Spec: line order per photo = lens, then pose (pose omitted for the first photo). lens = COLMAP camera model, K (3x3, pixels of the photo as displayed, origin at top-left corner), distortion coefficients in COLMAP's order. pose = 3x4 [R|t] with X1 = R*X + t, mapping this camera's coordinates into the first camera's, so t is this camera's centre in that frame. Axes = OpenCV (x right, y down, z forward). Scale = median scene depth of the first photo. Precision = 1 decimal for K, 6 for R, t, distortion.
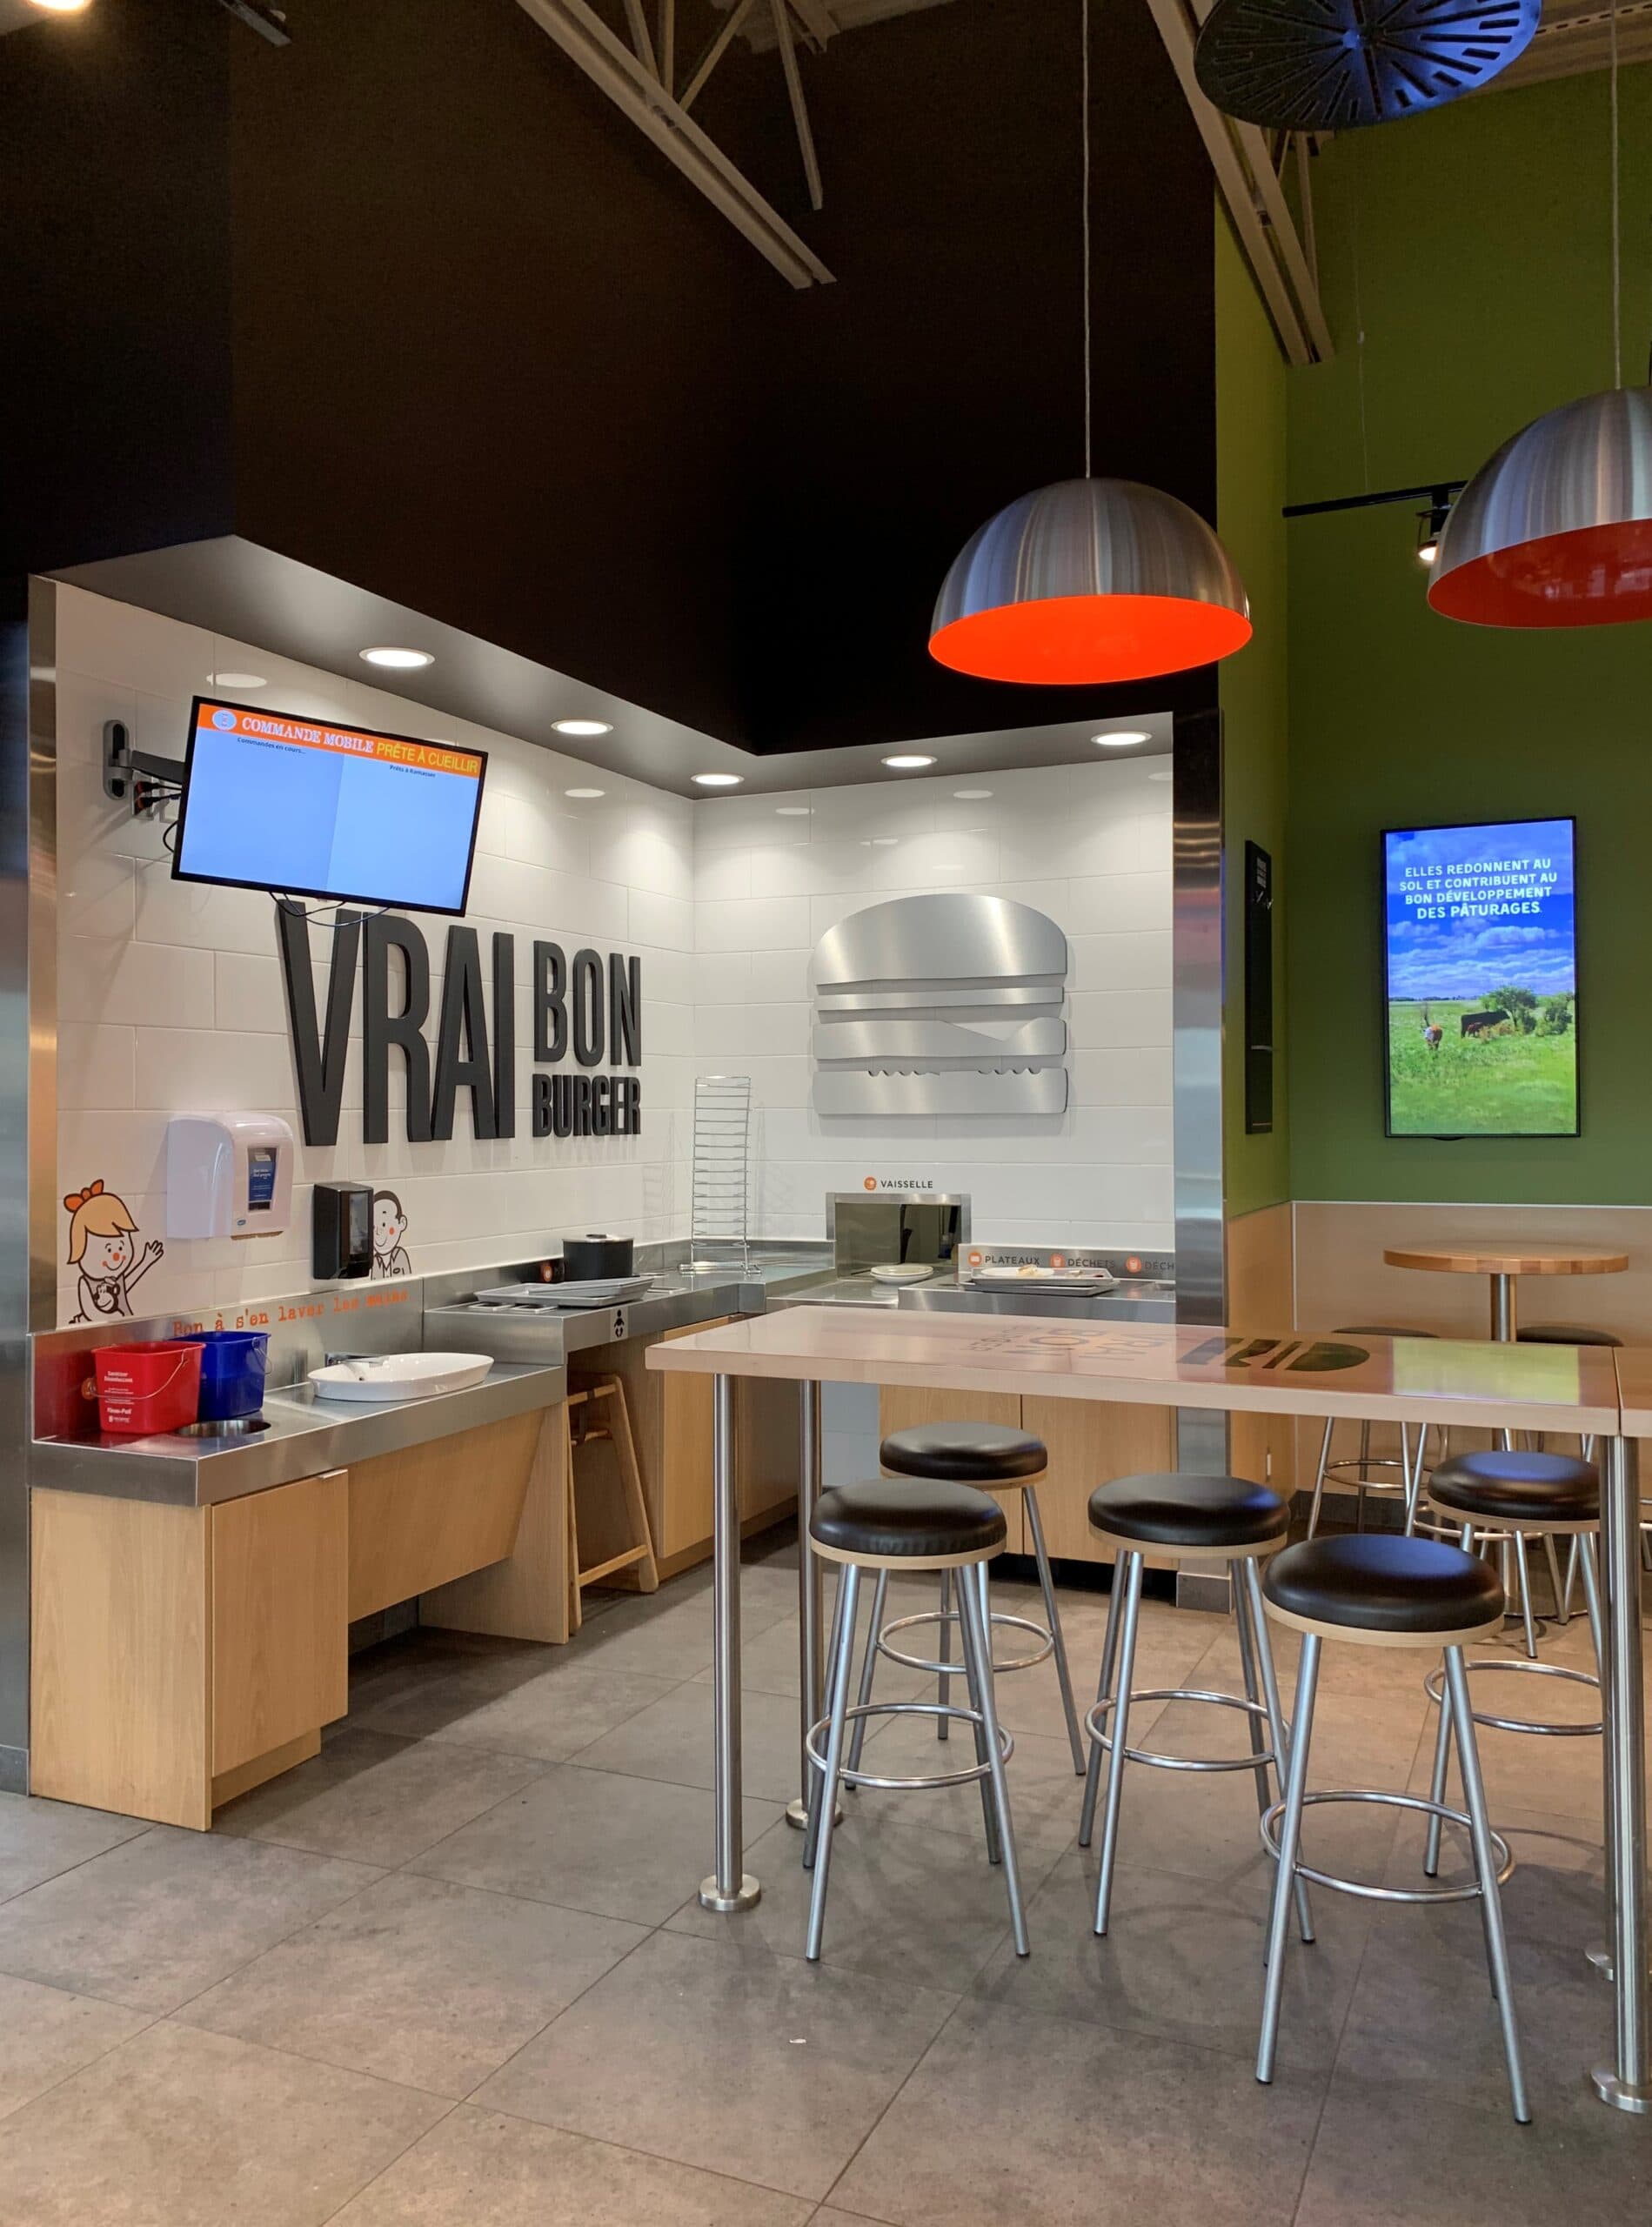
lens RADIAL K [[1671.0, 0, 828.9], [0, 1671.0, 1108.9], [0, 0, 1]] dist [0.021067, 0.007516]
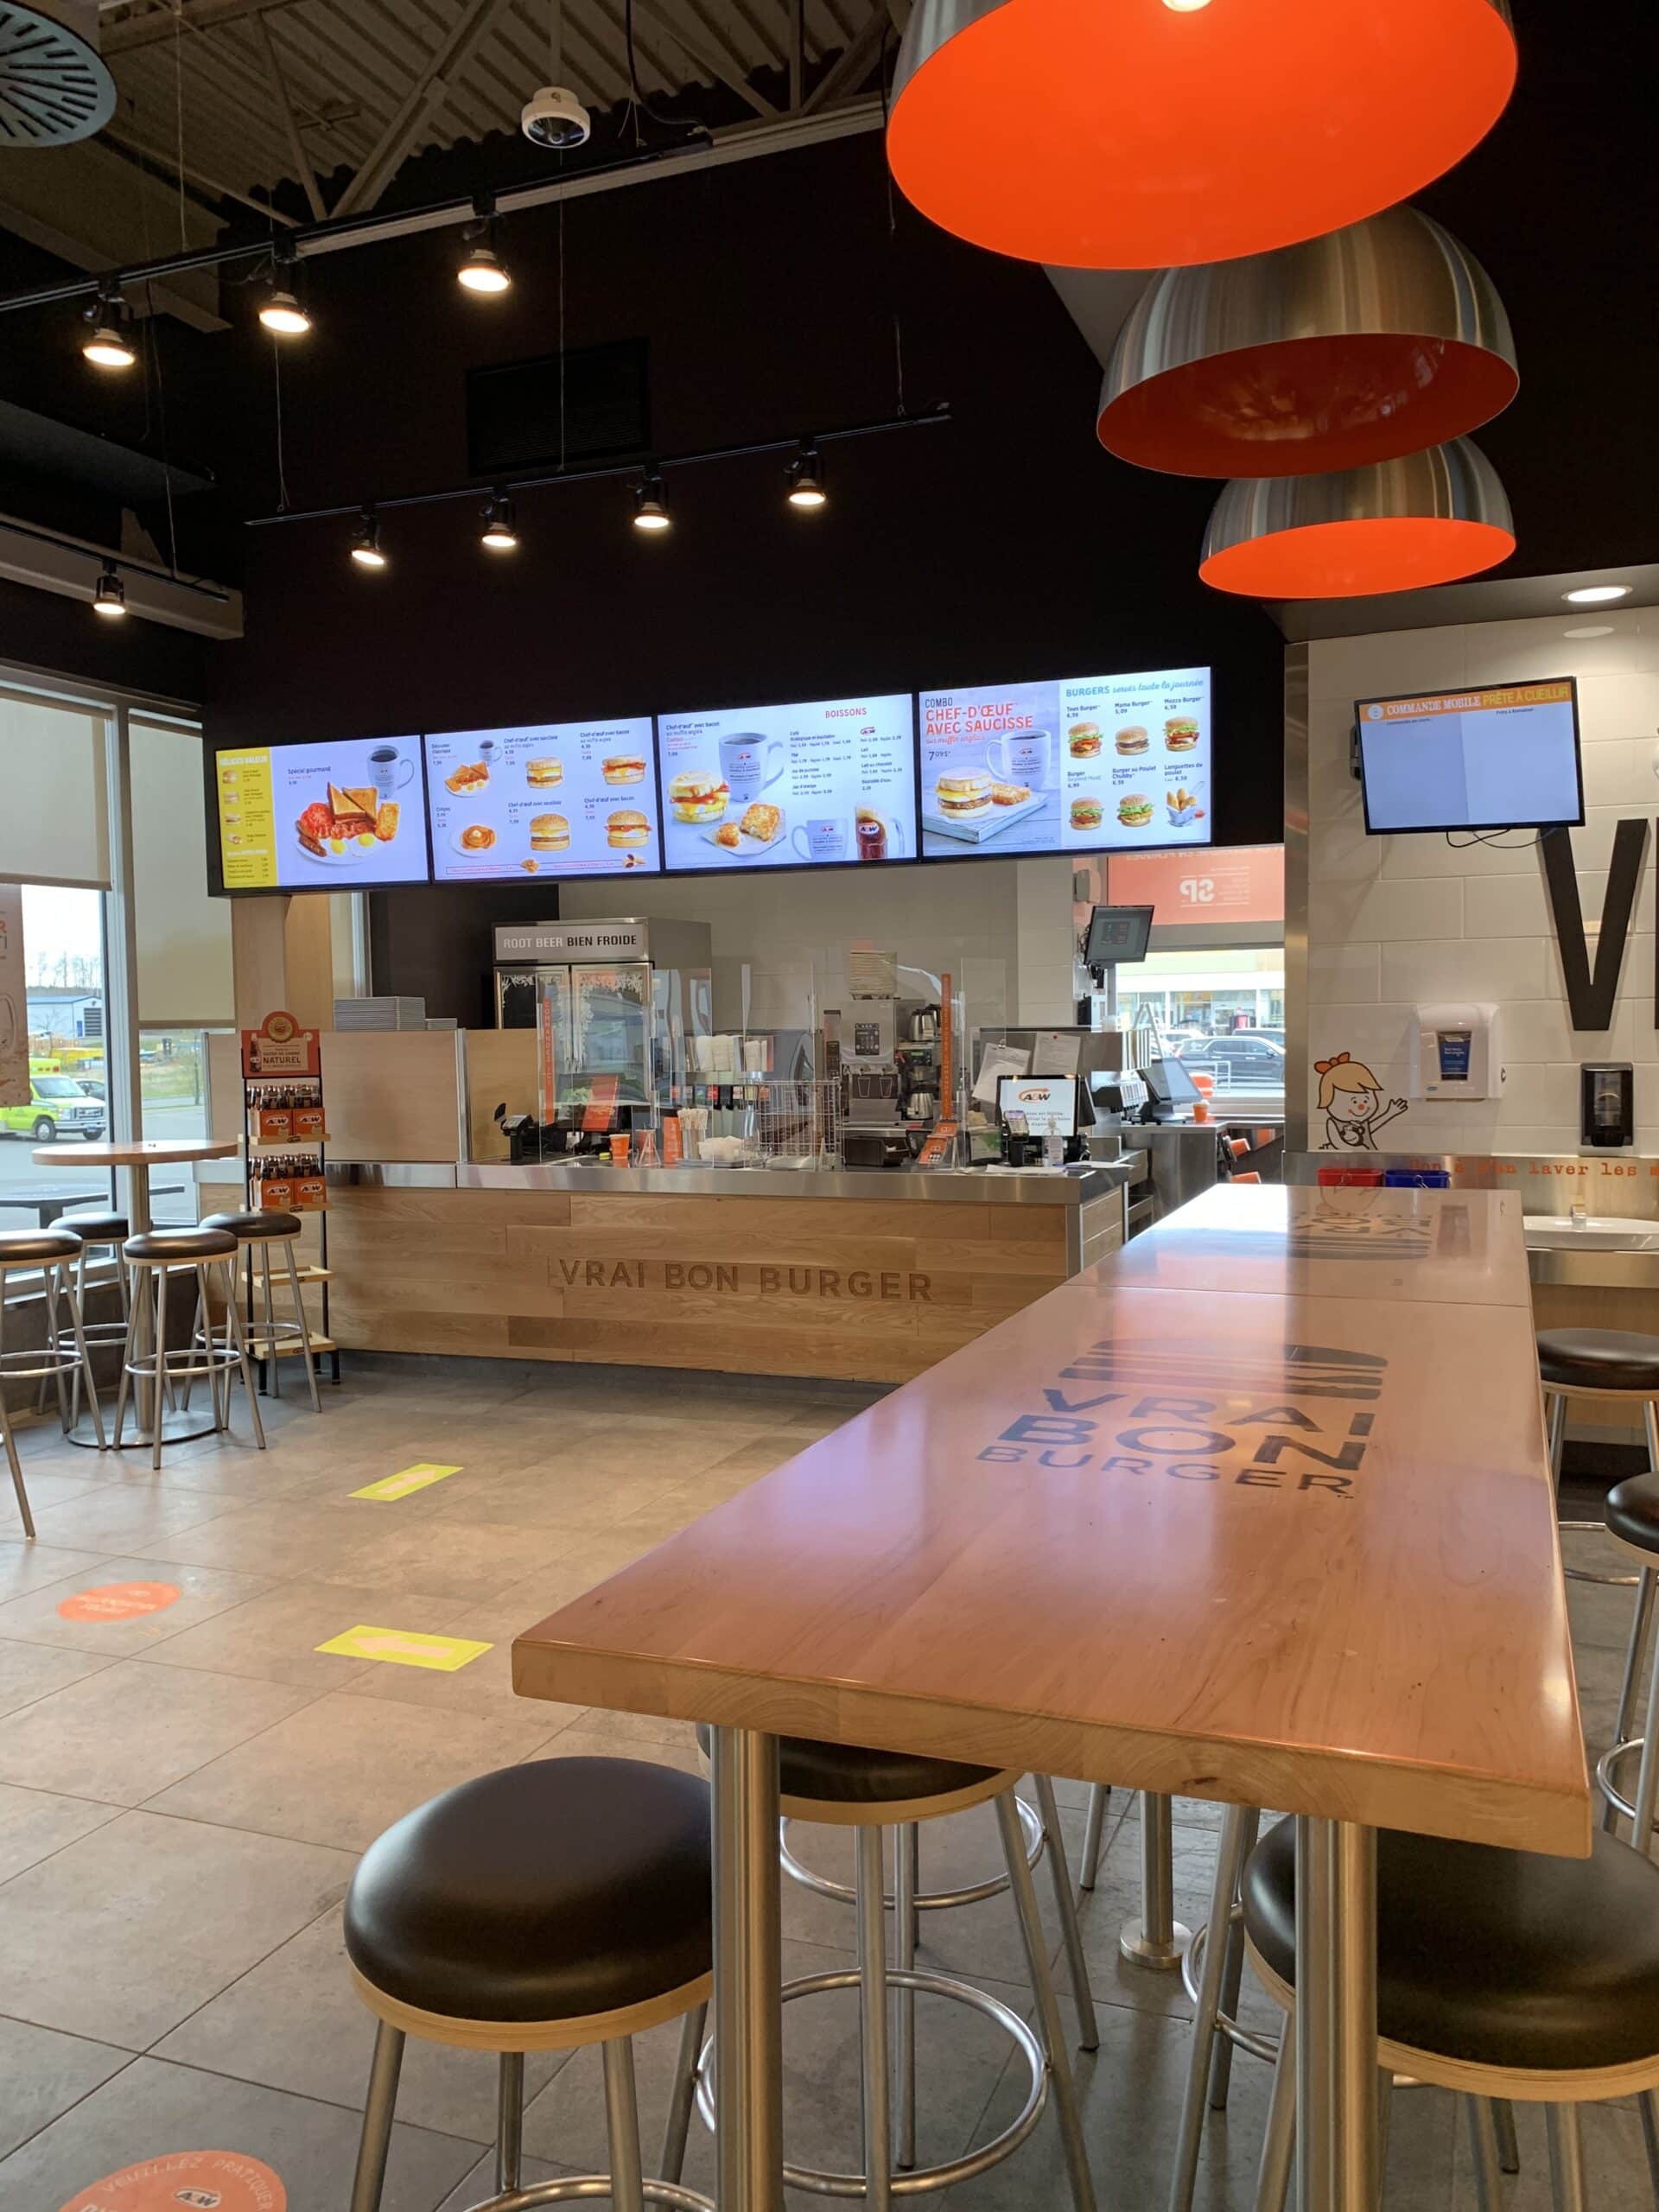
lens RADIAL K [[1659.8, 0, 831.6], [0, 1659.8, 1104.1], [0, 0, 1]] dist [0.021067, 0.007516]
pose [[0.053255, 0.058863, -0.996845, 0.933918], [0.018005, 0.998042, 0.059896, -0.006322], [0.998419, -0.021138, 0.052090, 0.472887]]
